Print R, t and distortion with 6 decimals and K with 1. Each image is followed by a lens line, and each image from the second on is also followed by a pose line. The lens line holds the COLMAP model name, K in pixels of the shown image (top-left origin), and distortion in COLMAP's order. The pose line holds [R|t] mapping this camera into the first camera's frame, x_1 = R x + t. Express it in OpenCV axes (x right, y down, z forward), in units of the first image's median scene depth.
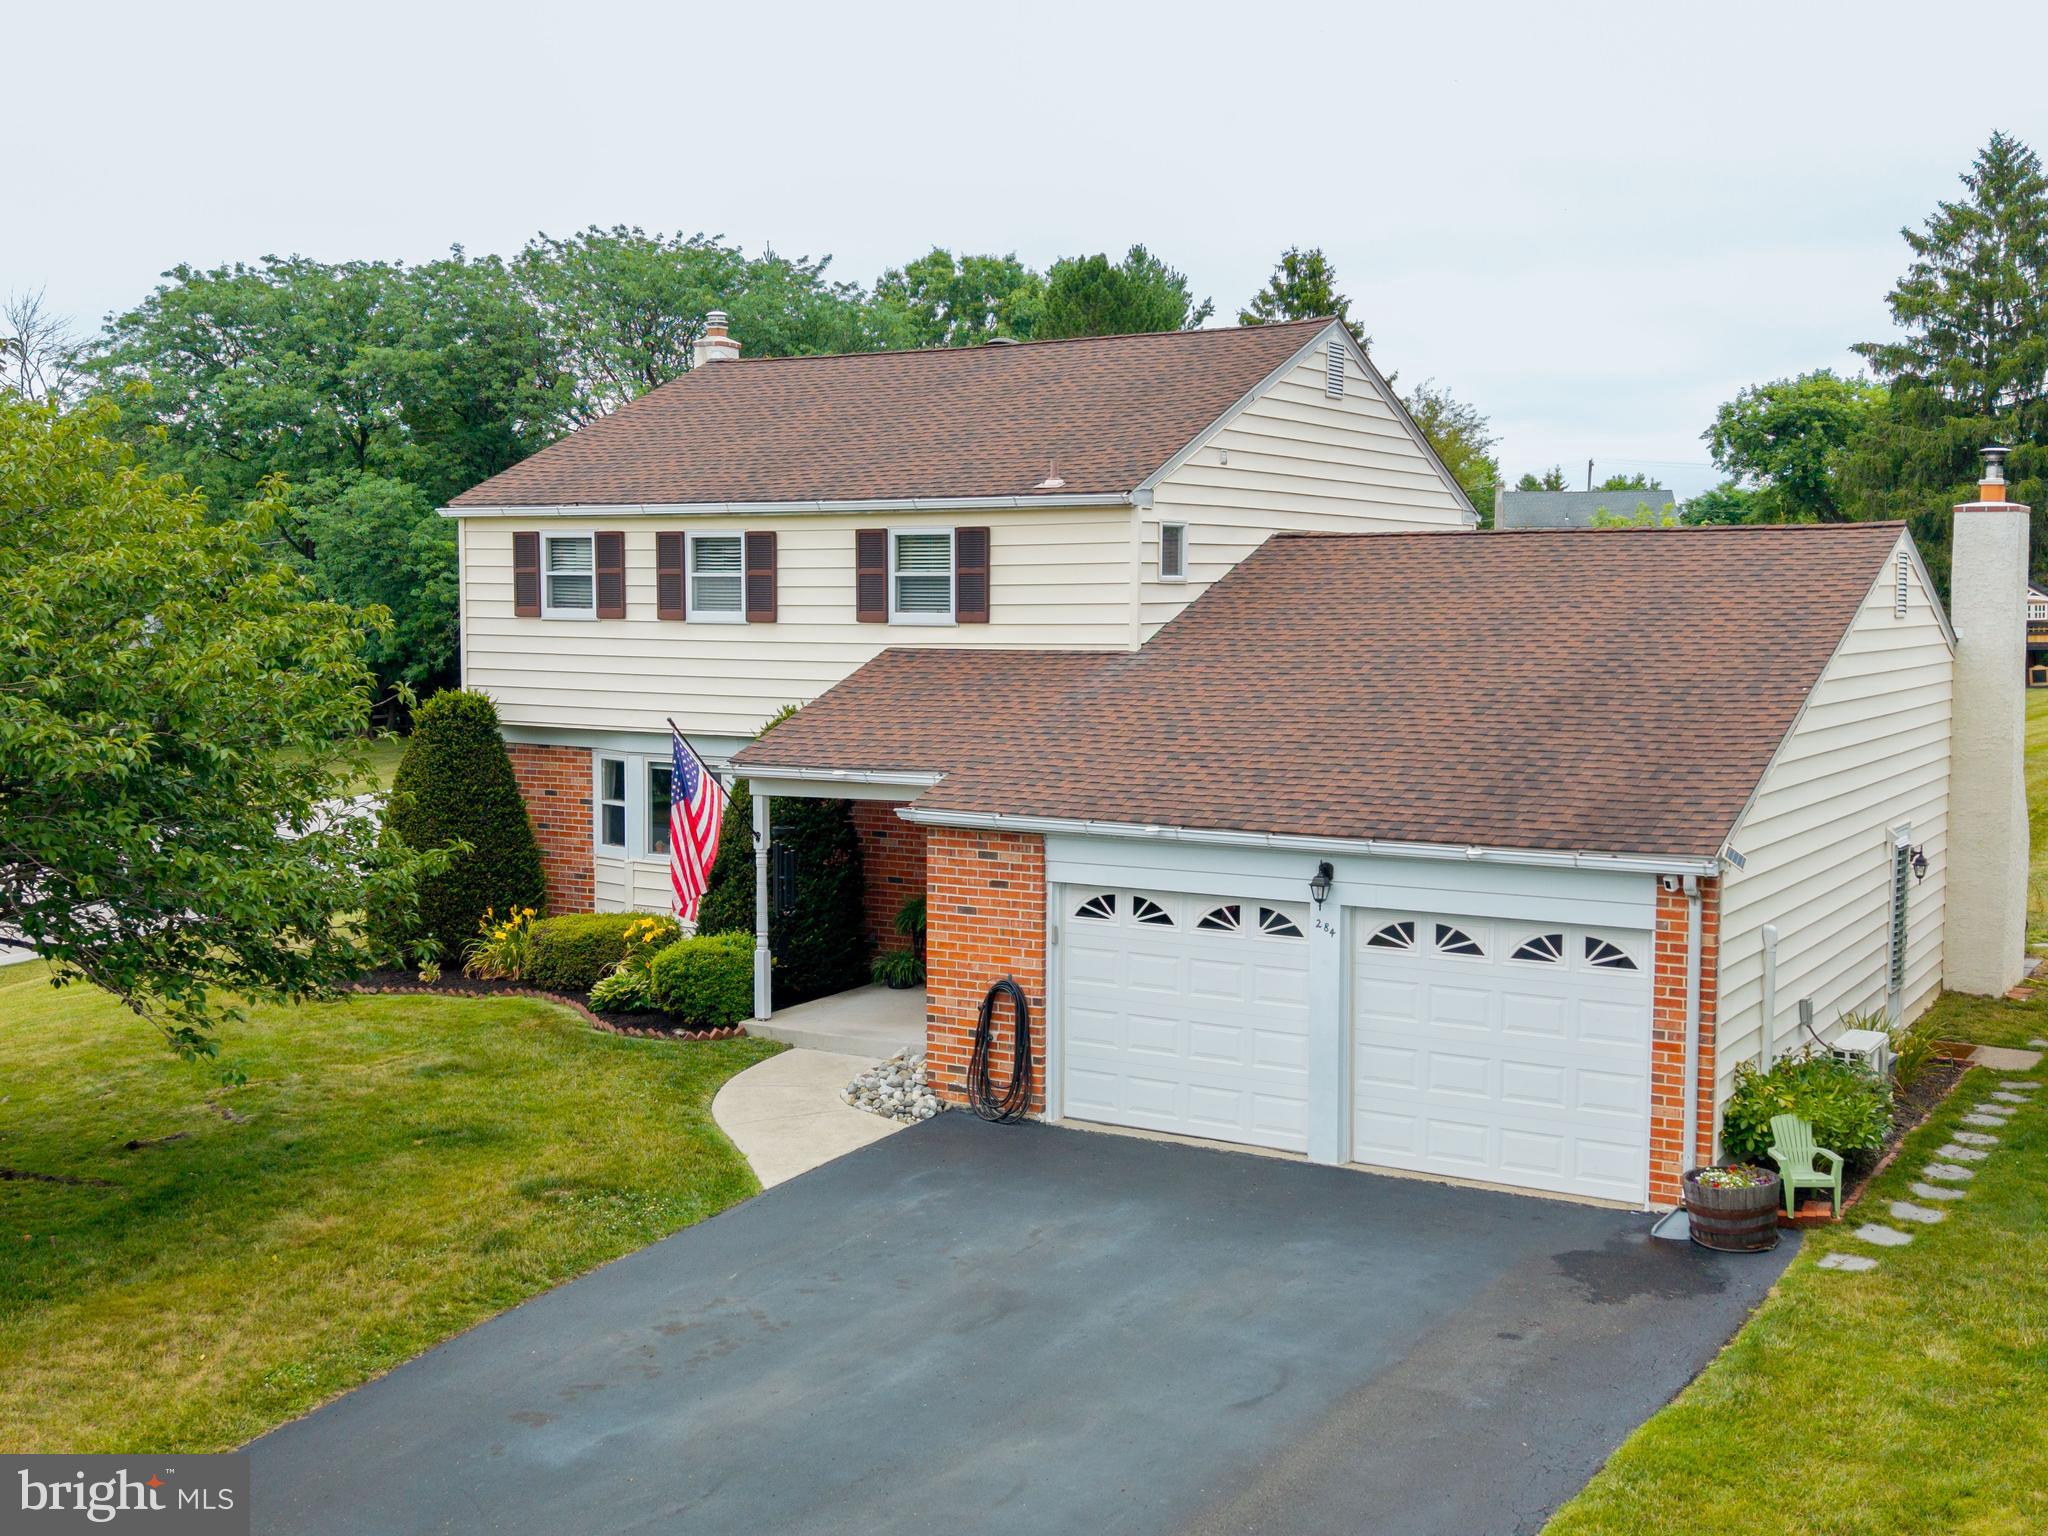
lens RADIAL K [[2303.0, 0, 1024.0], [0, 2303.0, 768.0], [0, 0, 1]] dist [0.131470, -0.353574]
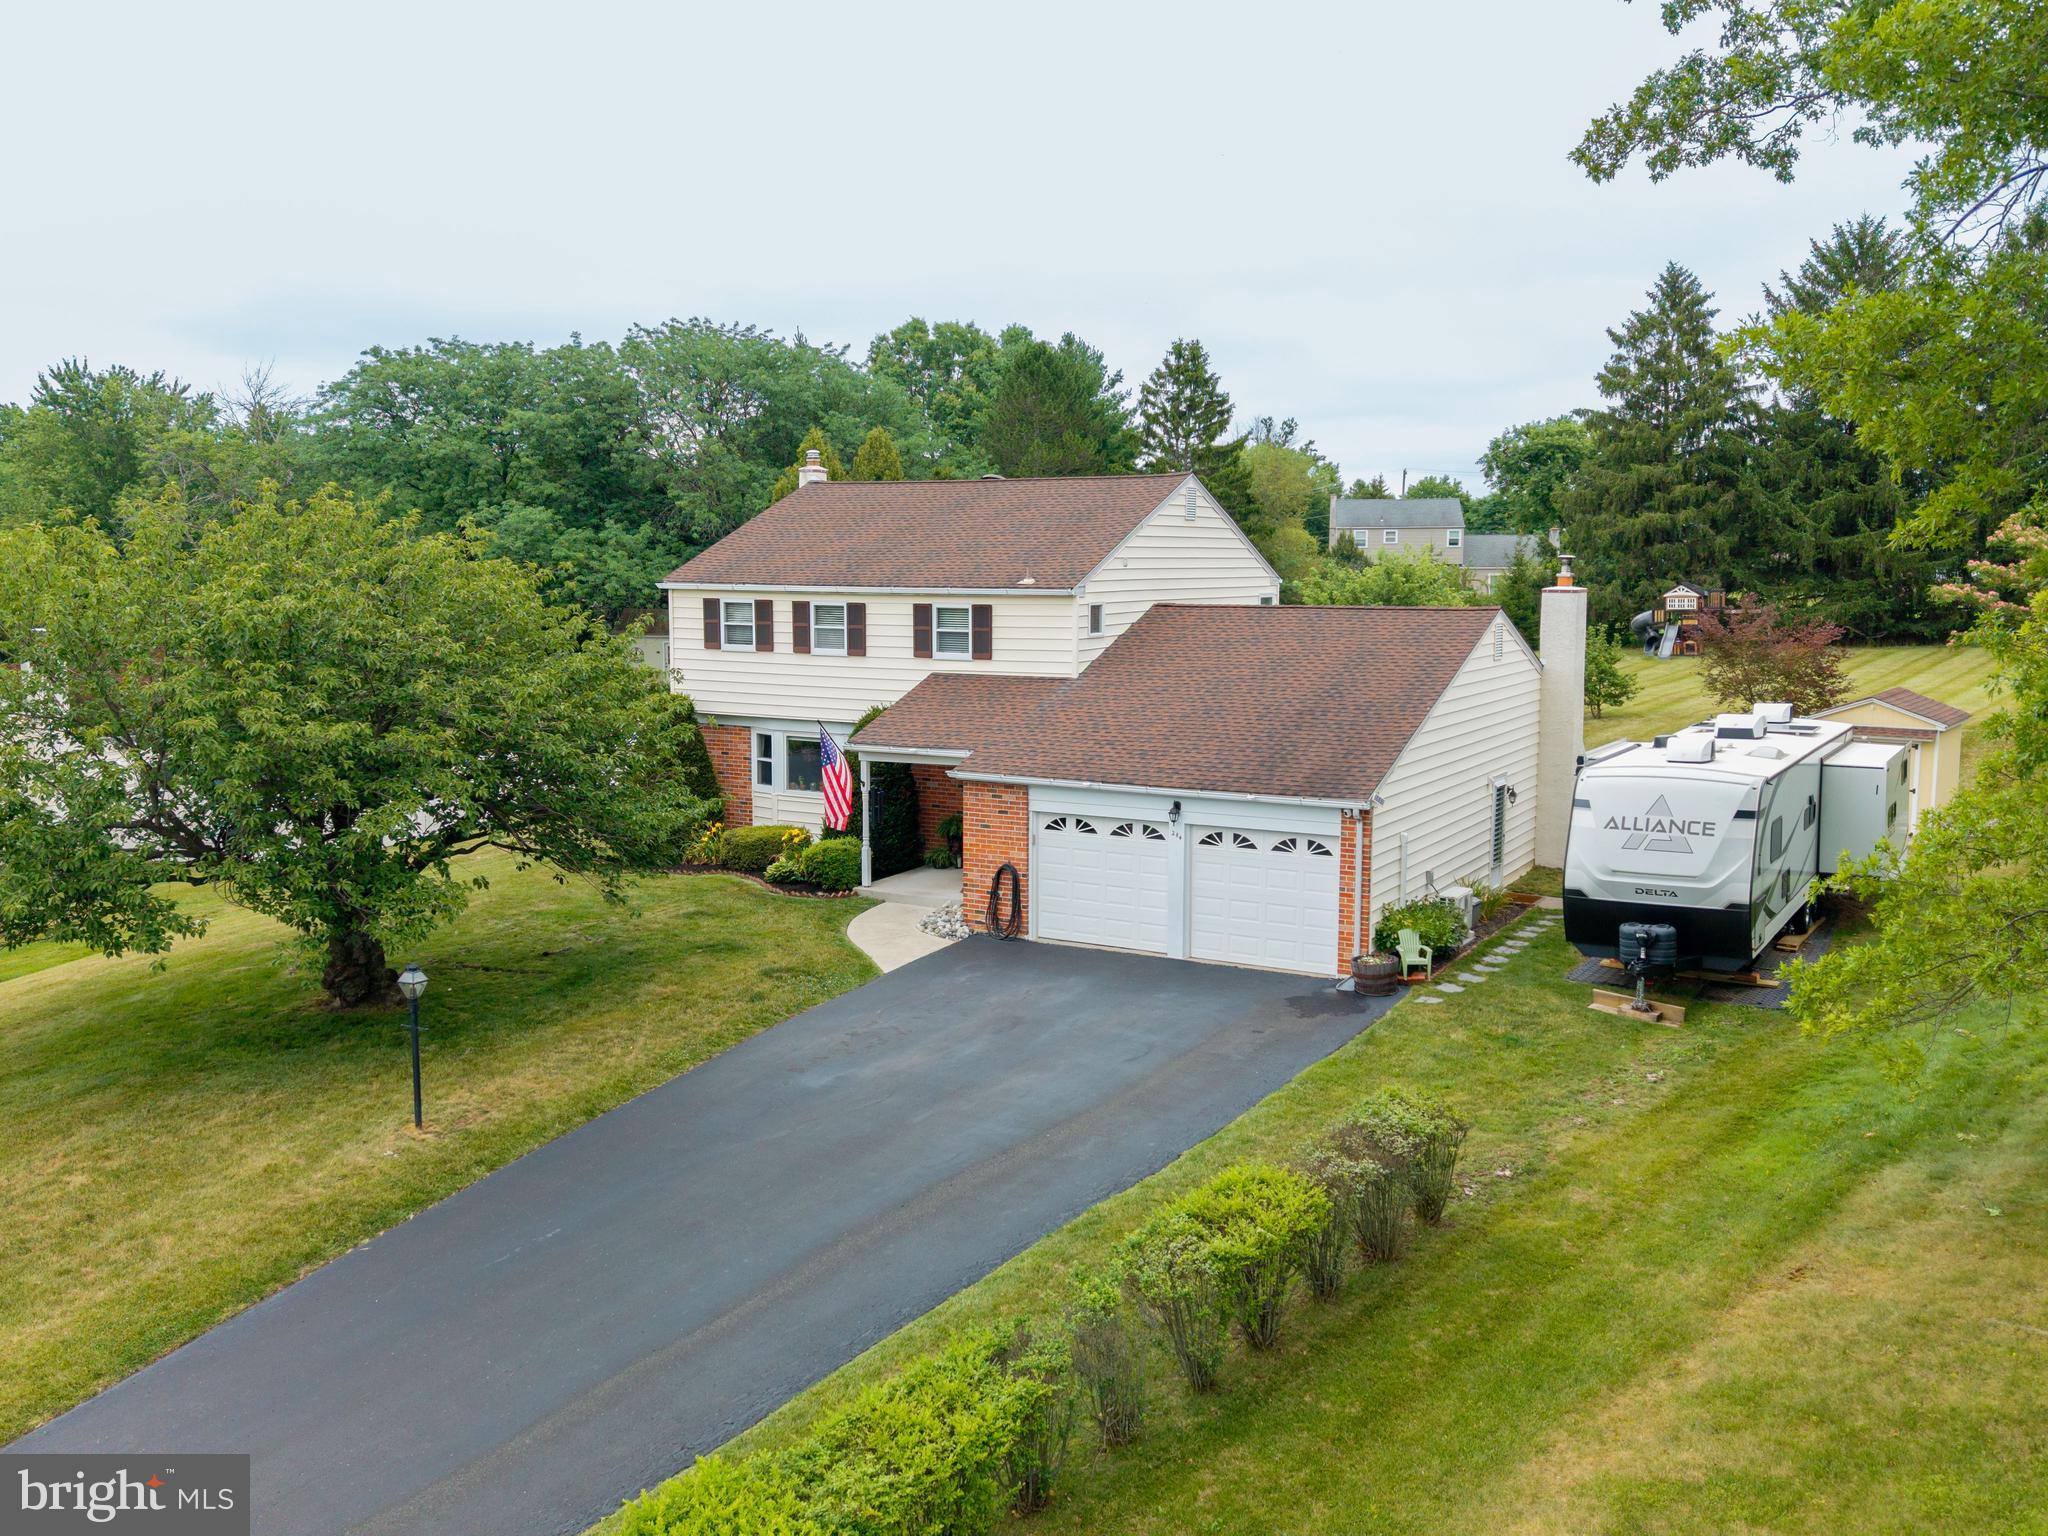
lens RADIAL K [[1802.9, 0, 1072.6], [0, 1802.9, 772.0], [0, 0, 1]] dist [0.143900, -0.329162]
pose [[0.998589, -0.003301, 0.052997, -0.025899], [0.001028, 0.999081, 0.042855, -0.035554], [-0.053090, -0.042740, 0.997675, -0.362209]]
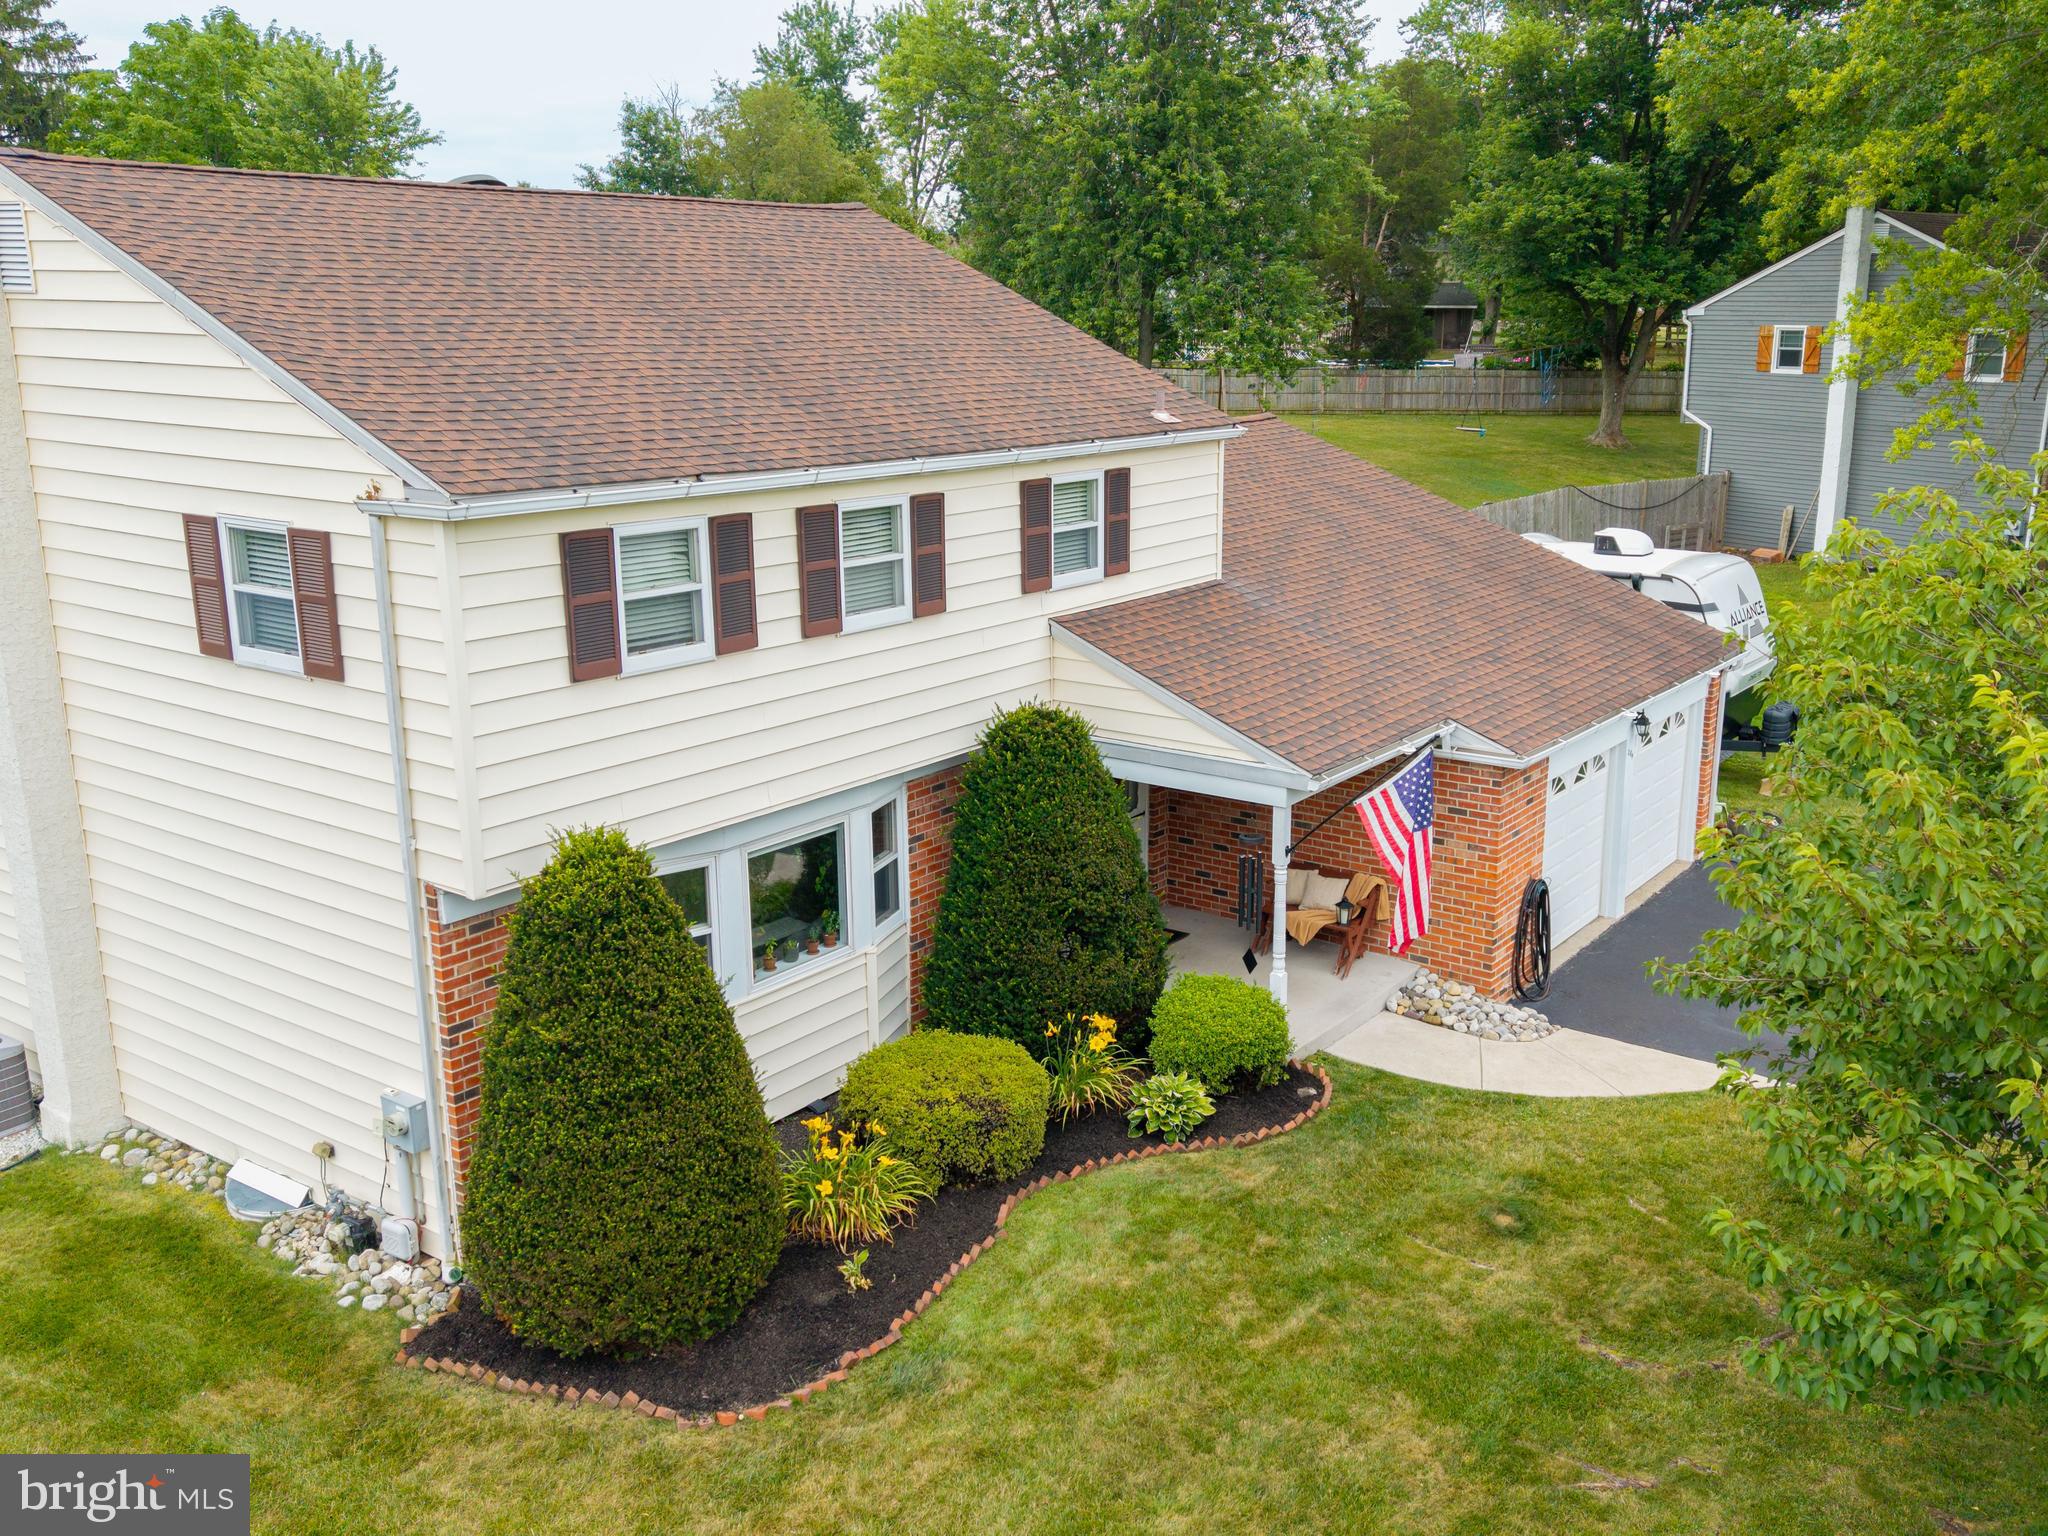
lens RADIAL K [[1802.9, 0, 1072.6], [0, 1802.9, 772.0], [0, 0, 1]] dist [0.143900, -0.329162]
pose [[0.086355, -0.249452, 0.964529, -0.713345], [0.077607, 0.966888, 0.243114, -0.158393], [-0.993237, 0.053860, 0.102854, 0.924364]]
